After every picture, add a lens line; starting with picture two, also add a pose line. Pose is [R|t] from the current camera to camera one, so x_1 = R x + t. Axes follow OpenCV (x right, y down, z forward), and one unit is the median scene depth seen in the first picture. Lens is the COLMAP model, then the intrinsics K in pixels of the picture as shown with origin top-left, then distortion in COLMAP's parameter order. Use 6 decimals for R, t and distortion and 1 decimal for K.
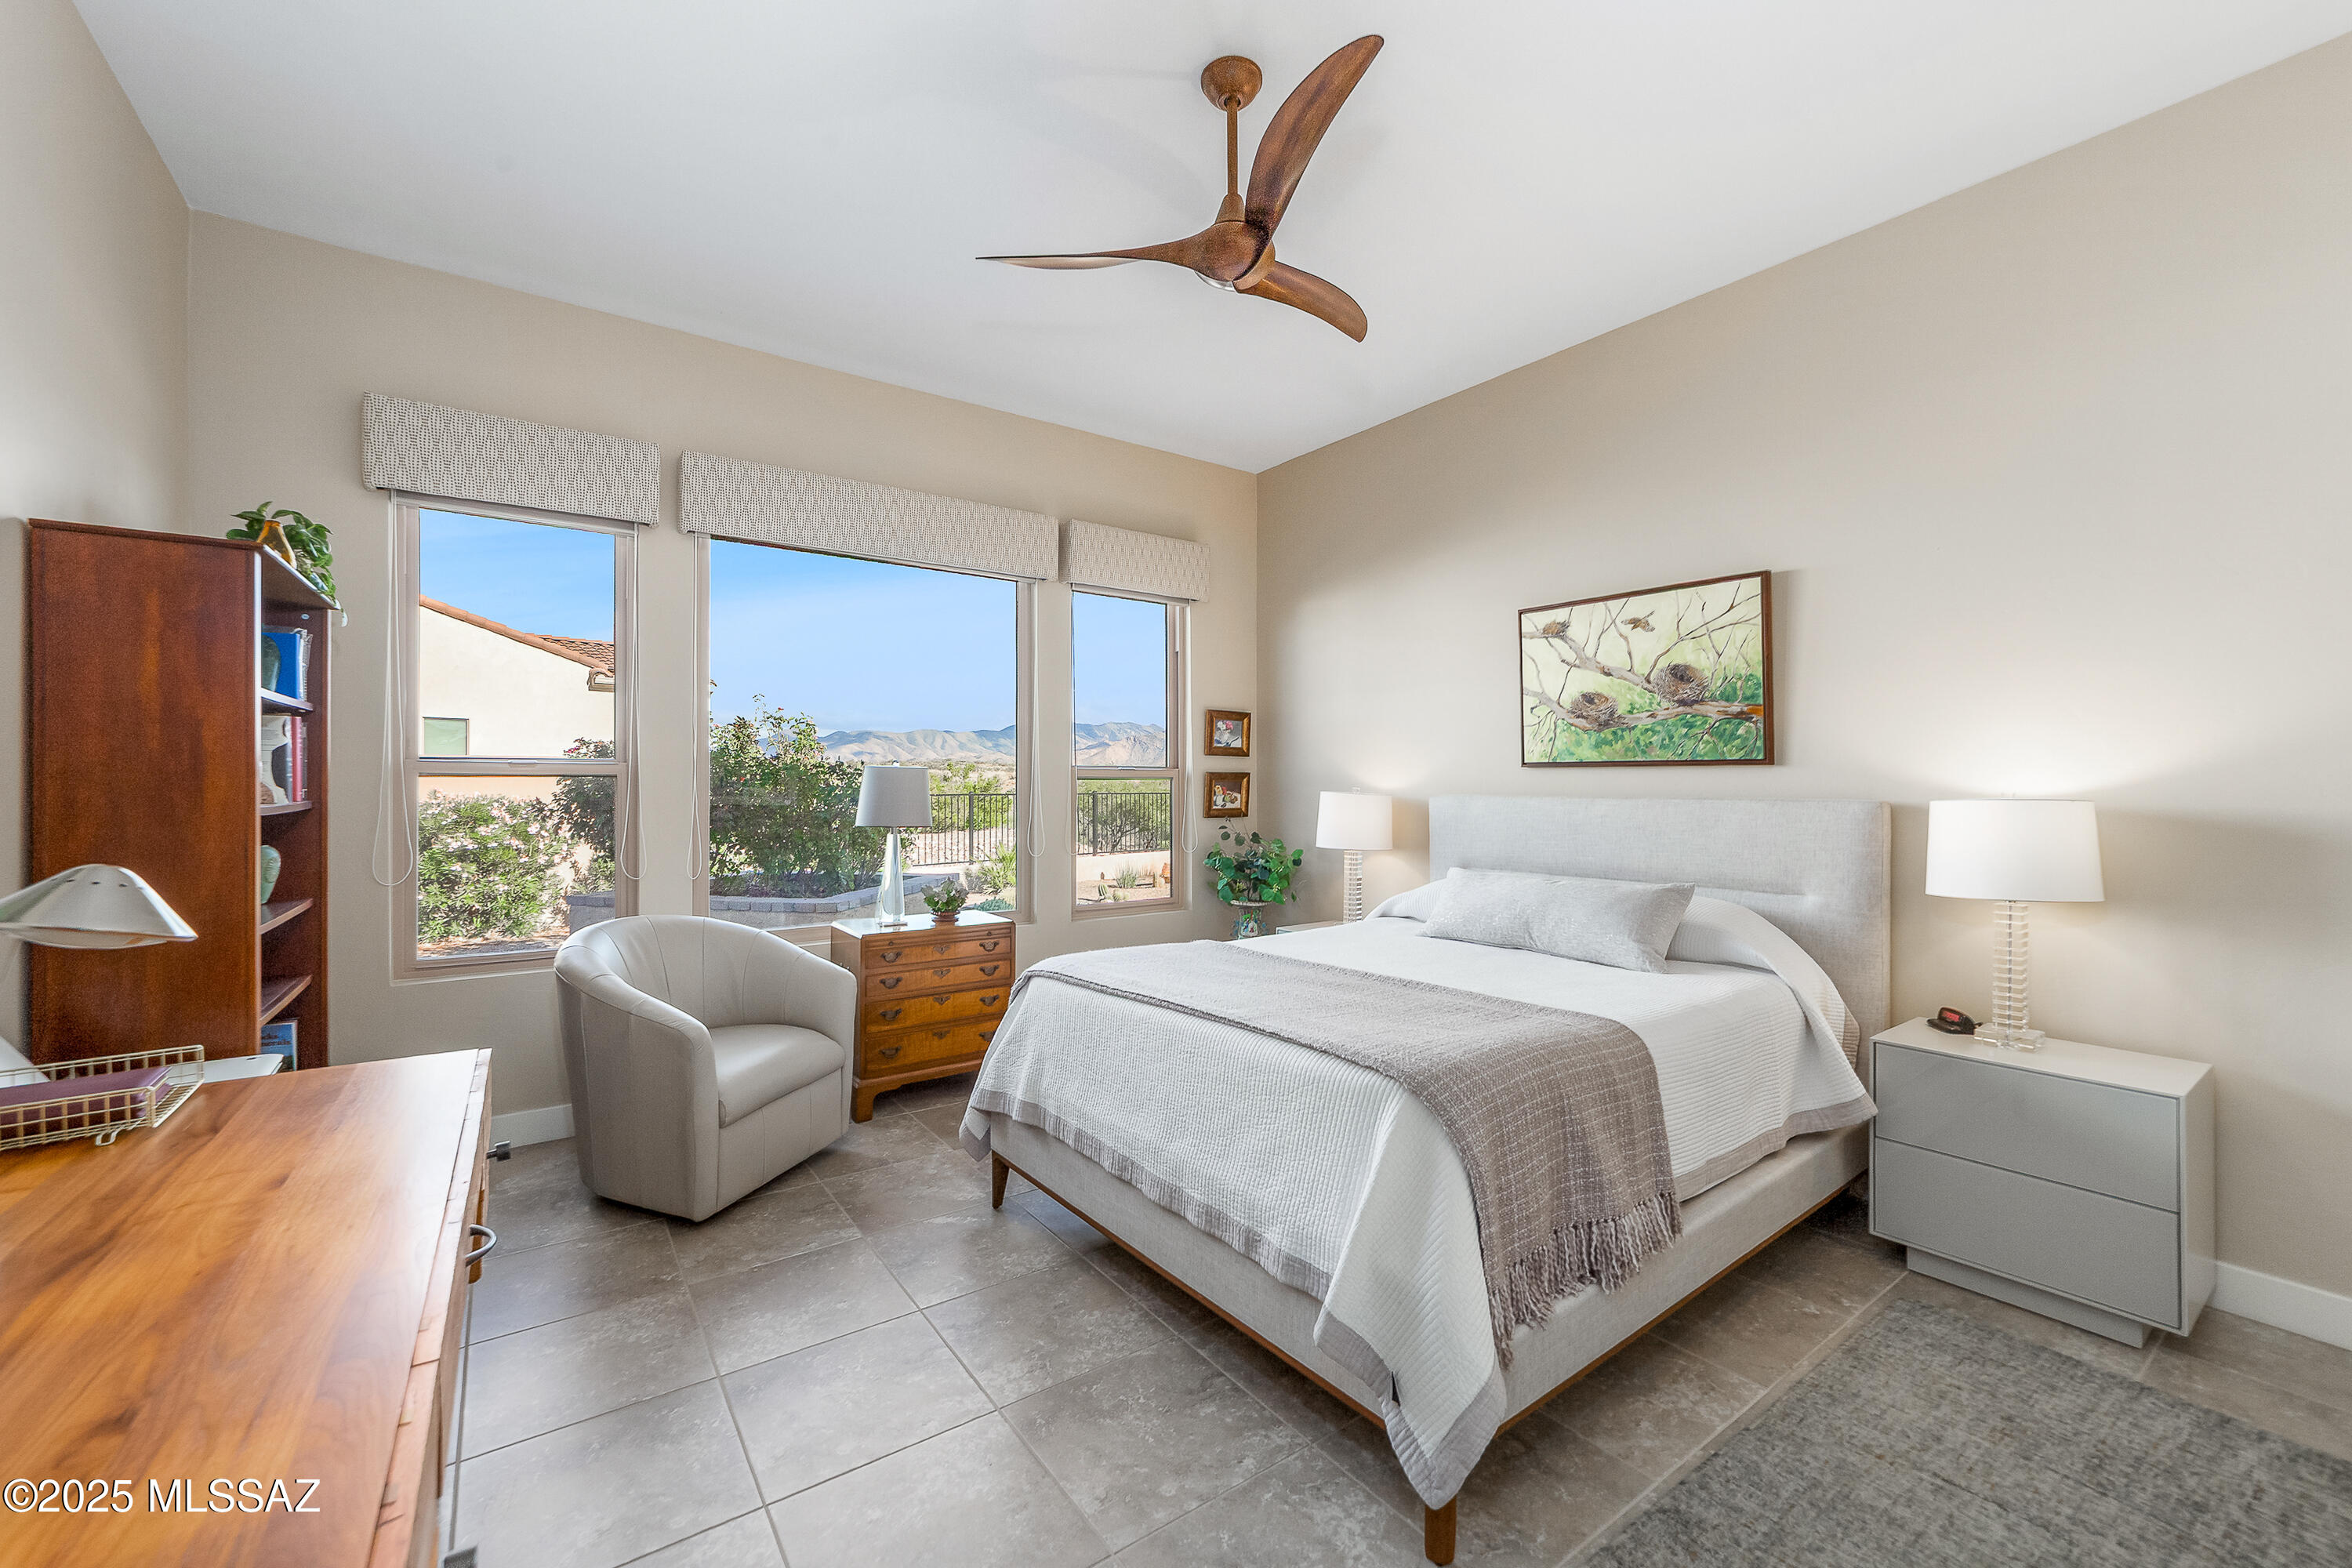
lens RADIAL K [[928.5, 0, 1176.0], [0, 928.5, 784.0], [0, 0, 1]] dist [-0.008479, 0.000350]
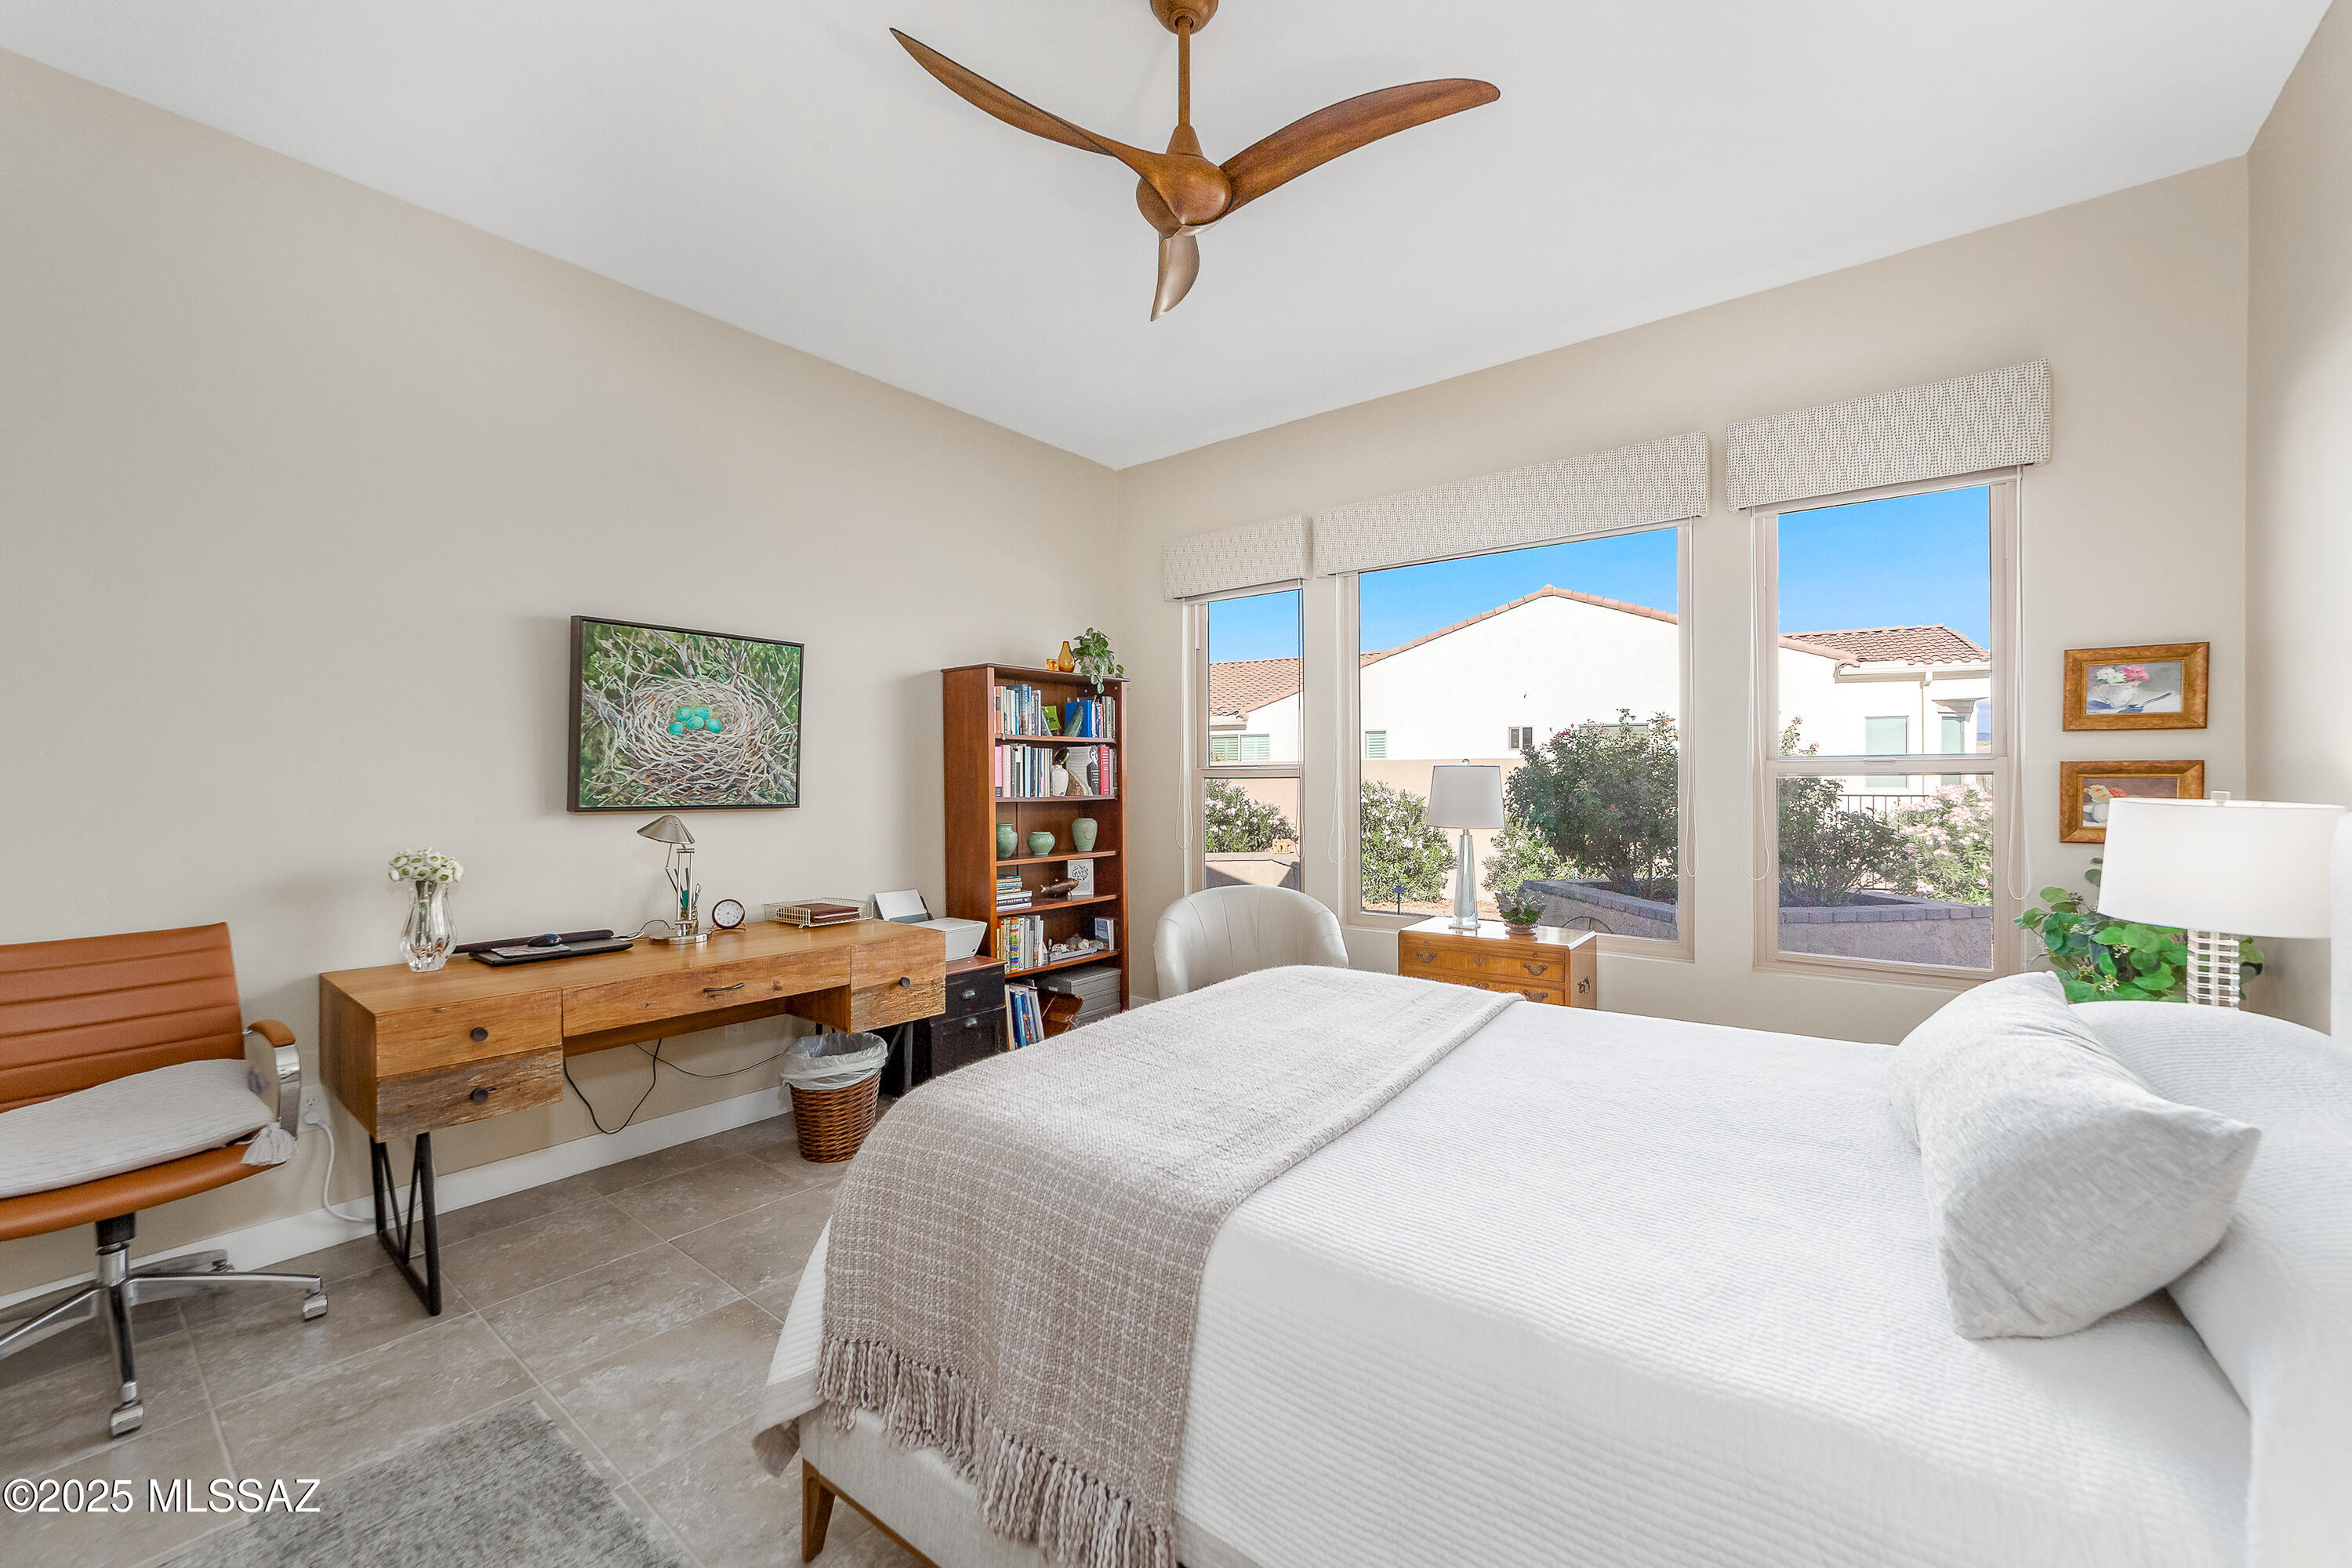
lens RADIAL K [[928.5, 0, 1176.0], [0, 928.5, 784.0], [0, 0, 1]] dist [-0.008479, 0.000350]
pose [[0.282955, 0.001134, -0.959132, 0.411141], [0.002123, 0.999996, 0.001809, -0.001562], [0.959131, -0.002548, 0.282952, 0.330620]]
